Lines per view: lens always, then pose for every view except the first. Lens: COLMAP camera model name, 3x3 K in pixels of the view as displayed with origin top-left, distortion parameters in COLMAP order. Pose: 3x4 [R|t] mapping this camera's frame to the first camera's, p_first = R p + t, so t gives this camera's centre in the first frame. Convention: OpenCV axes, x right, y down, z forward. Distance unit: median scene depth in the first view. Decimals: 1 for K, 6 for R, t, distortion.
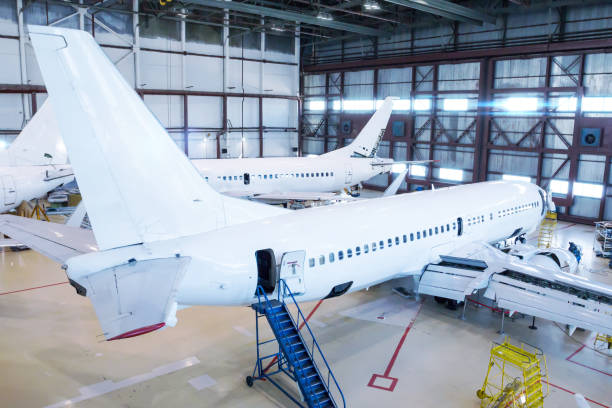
lens RADIAL K [[489.2, 0, 306.0], [0, 489.2, 204.0], [0, 0, 1]] dist [-0.071590, 0.004230]
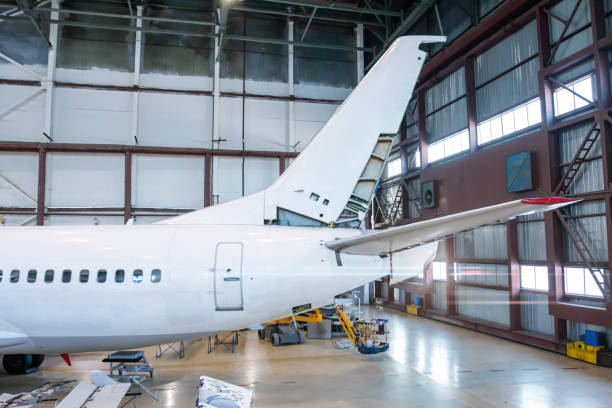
lens RADIAL K [[489.2, 0, 306.0], [0, 489.2, 204.0], [0, 0, 1]] dist [-0.071590, 0.004230]
pose [[0.897686, -0.065220, -0.435781, 0.197845], [-0.052084, 0.966346, -0.251916, -0.025725], [0.437546, 0.248839, 0.864079, 0.588337]]
